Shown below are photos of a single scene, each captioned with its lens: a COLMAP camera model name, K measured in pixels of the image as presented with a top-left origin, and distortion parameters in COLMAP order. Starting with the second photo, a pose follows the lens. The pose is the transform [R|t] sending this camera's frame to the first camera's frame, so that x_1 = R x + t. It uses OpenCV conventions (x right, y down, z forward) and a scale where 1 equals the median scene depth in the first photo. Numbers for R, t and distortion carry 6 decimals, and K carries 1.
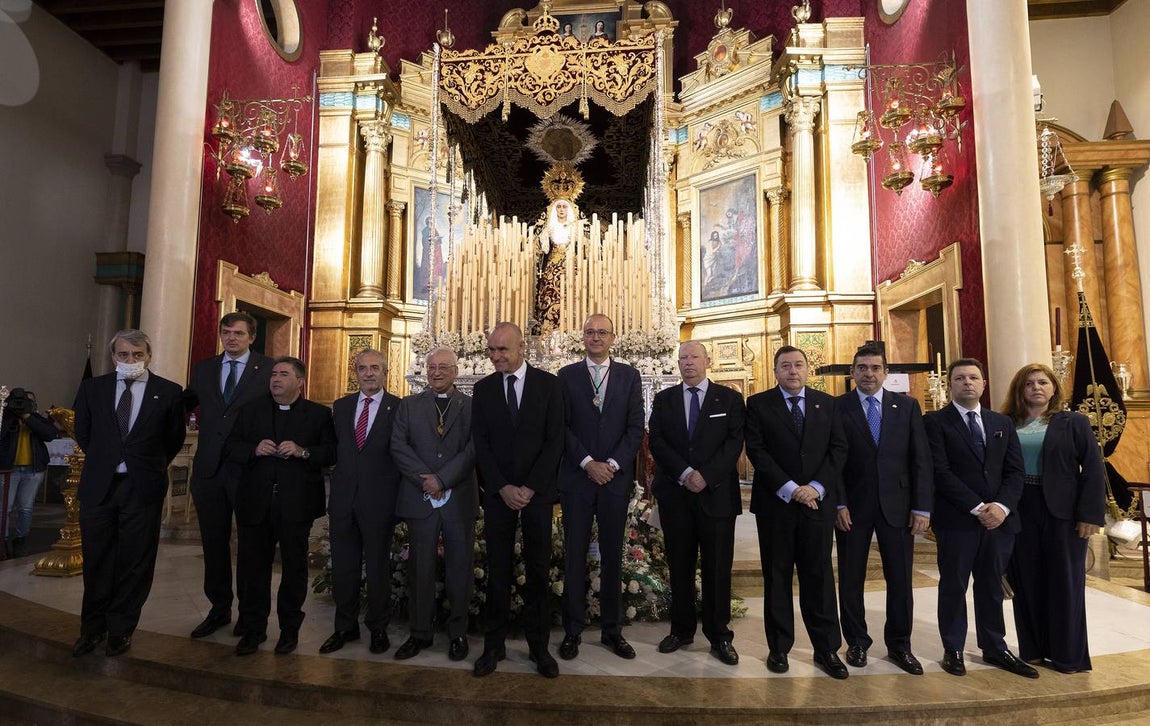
lens RADIAL K [[602.0, 0, 548.5], [0, 602.0, 372.8], [0, 0, 1]] dist [-0.000174, 0.000838]
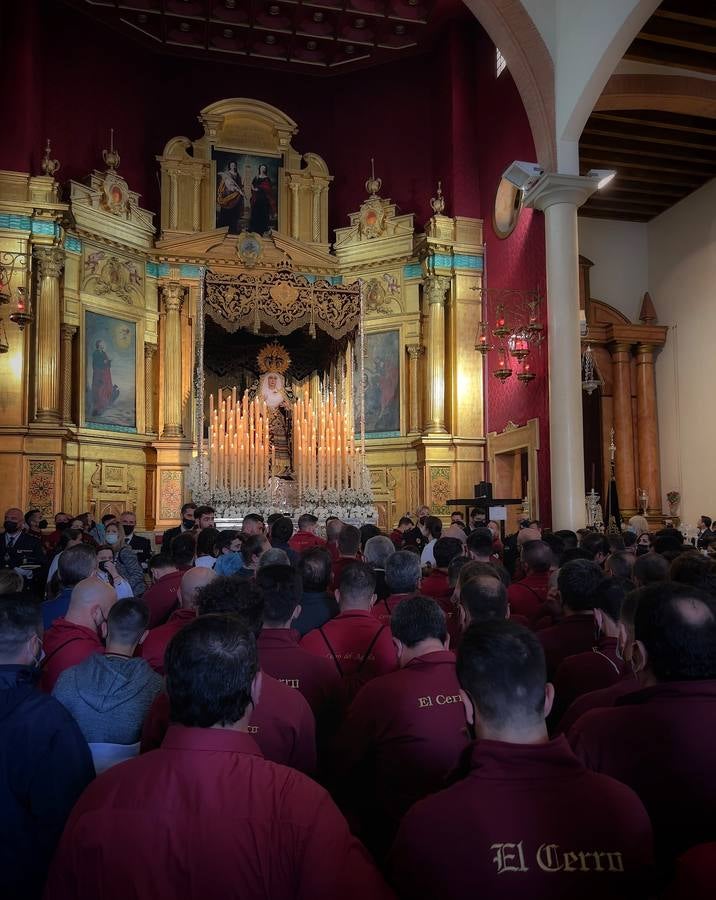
lens RADIAL K [[762.4, 0, 370.7], [0, 762.4, 475.6], [0, 0, 1]] dist [0.037066, -0.048825]
pose [[0.936579, 0.010081, 0.350311, -0.260927], [-0.018059, 0.999647, 0.019512, -0.076837], [-0.349991, -0.024601, 0.936430, -0.448222]]
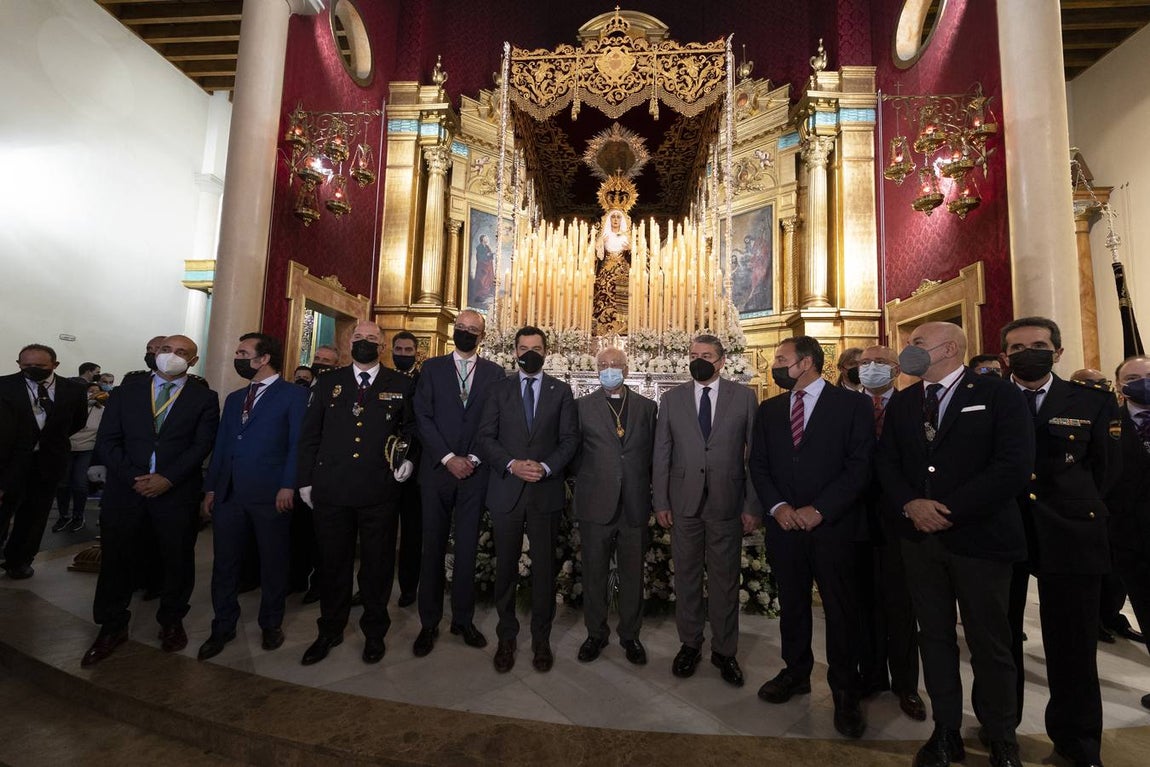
lens RADIAL K [[473.2, 0, 575.1], [0, 473.2, 381.0], [0, 0, 1]] dist [0.001873, -0.000482]
pose [[0.999407, 0.024108, 0.024566, -0.047663], [-0.024209, 0.999700, 0.003820, 0.009338], [-0.024466, -0.004412, 0.999691, 0.122637]]
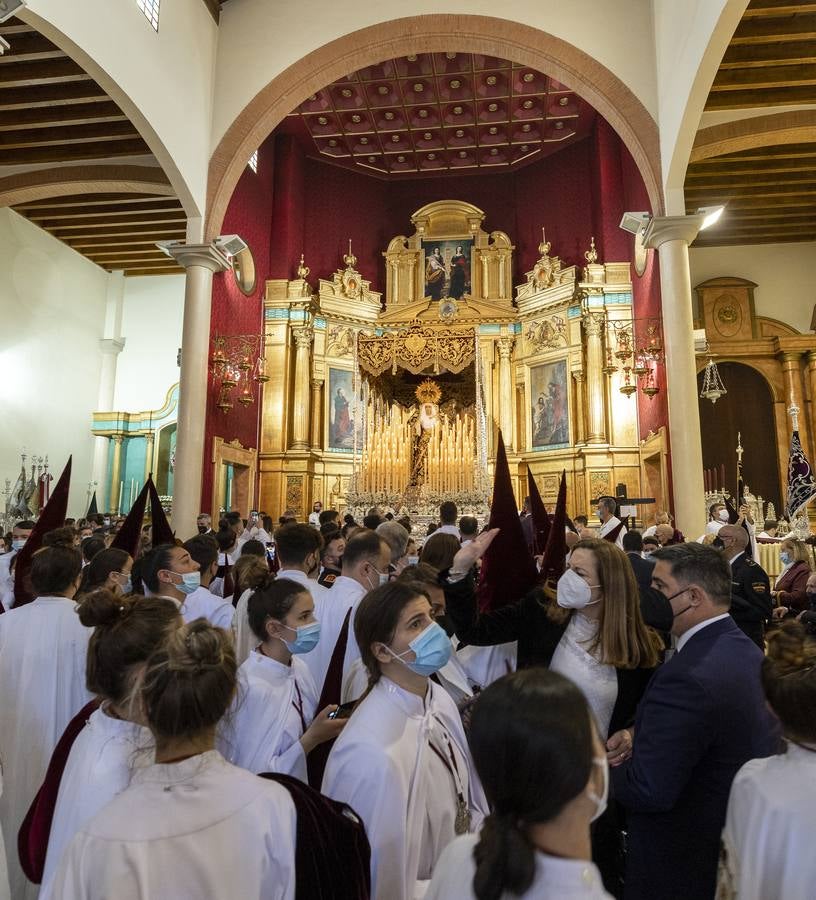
lens RADIAL K [[614.8, 0, 437.8], [0, 614.8, 440.8], [0, 0, 1]] dist [-0.007058, 0.008384]
pose [[0.999911, -0.013124, 0.002182, 0.032663], [0.013219, 0.998578, -0.051638, -0.070611], [-0.001501, 0.051662, 0.998664, -0.516148]]
